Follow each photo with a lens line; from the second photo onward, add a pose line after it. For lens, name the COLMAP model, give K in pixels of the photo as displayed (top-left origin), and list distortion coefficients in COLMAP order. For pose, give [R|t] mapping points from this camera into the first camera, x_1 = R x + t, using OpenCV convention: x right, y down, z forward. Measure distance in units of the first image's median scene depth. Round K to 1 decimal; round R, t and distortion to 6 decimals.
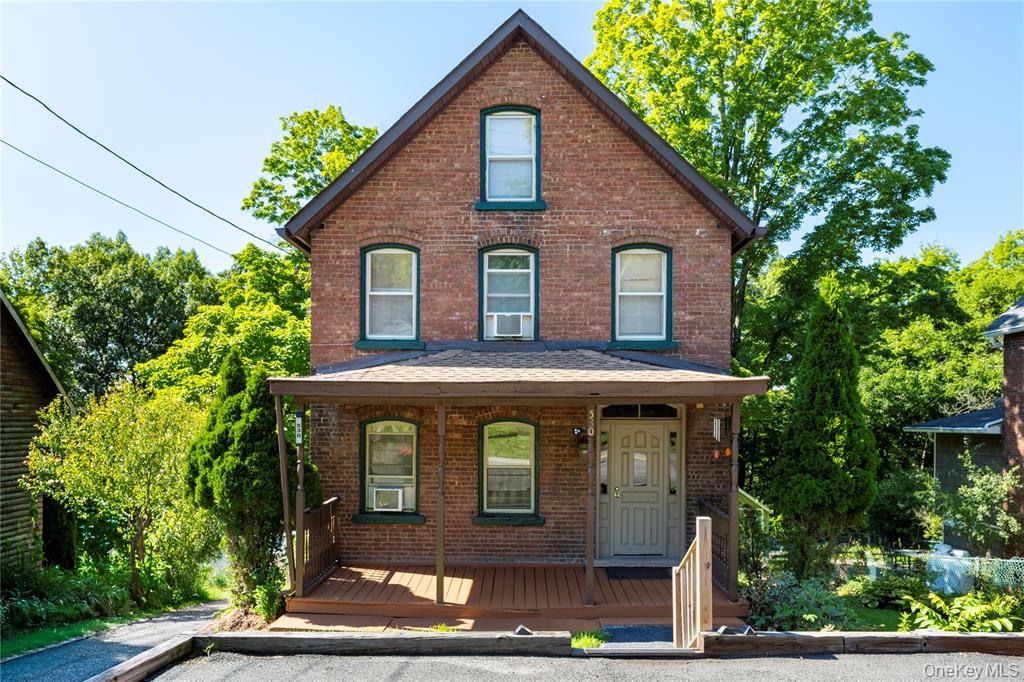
lens RADIAL K [[704.5, 0, 511.9], [0, 704.5, 414.6], [0, 0, 1]] dist [-0.000610, -0.003551]
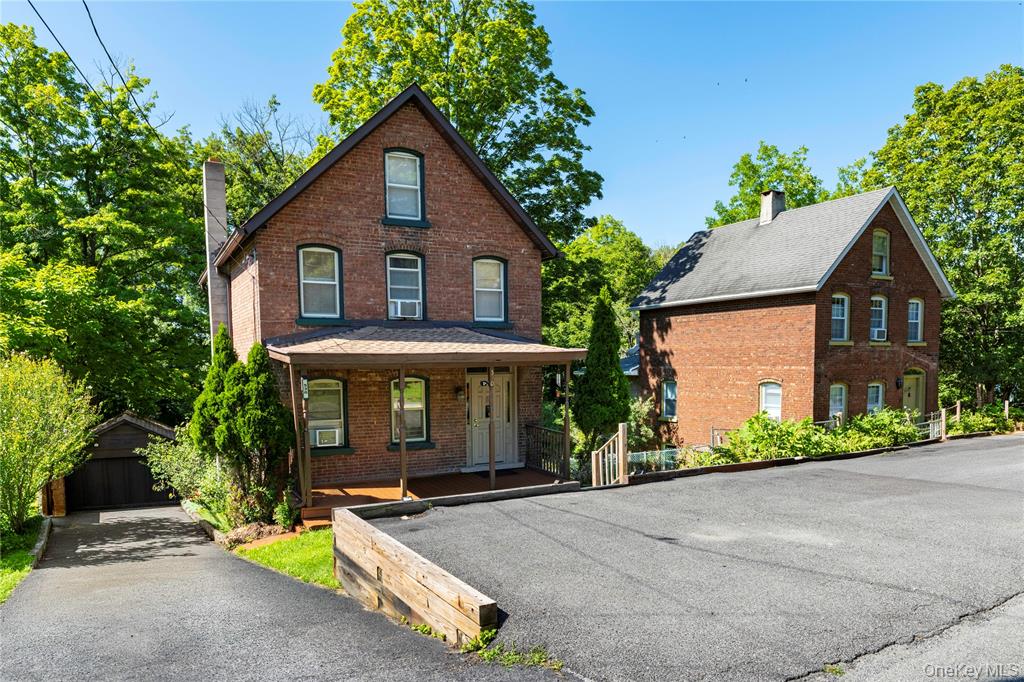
lens RADIAL K [[704.5, 0, 511.9], [0, 704.5, 414.6], [0, 0, 1]] dist [-0.000610, -0.003551]
pose [[0.867230, -0.051675, 0.495219, -0.533464], [0.011822, 0.996456, 0.083276, -0.031596], [-0.497768, -0.066365, 0.864768, -0.338796]]
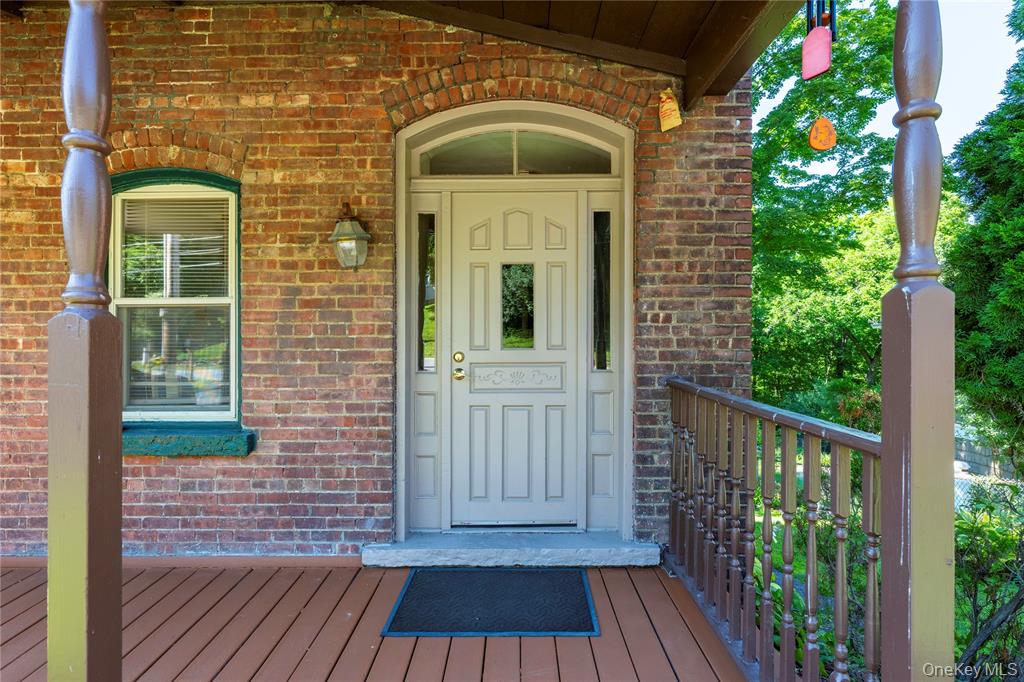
lens RADIAL K [[513.0, 0, 513.4], [0, 513.0, 352.3], [0, 0, 1]] dist [-0.000888, 0.000069]
pose [[0.999903, -0.009404, 0.010311, 0.179210], [0.009393, 0.999955, 0.001120, 0.104292], [-0.010321, -0.001023, 0.999946, 0.726171]]
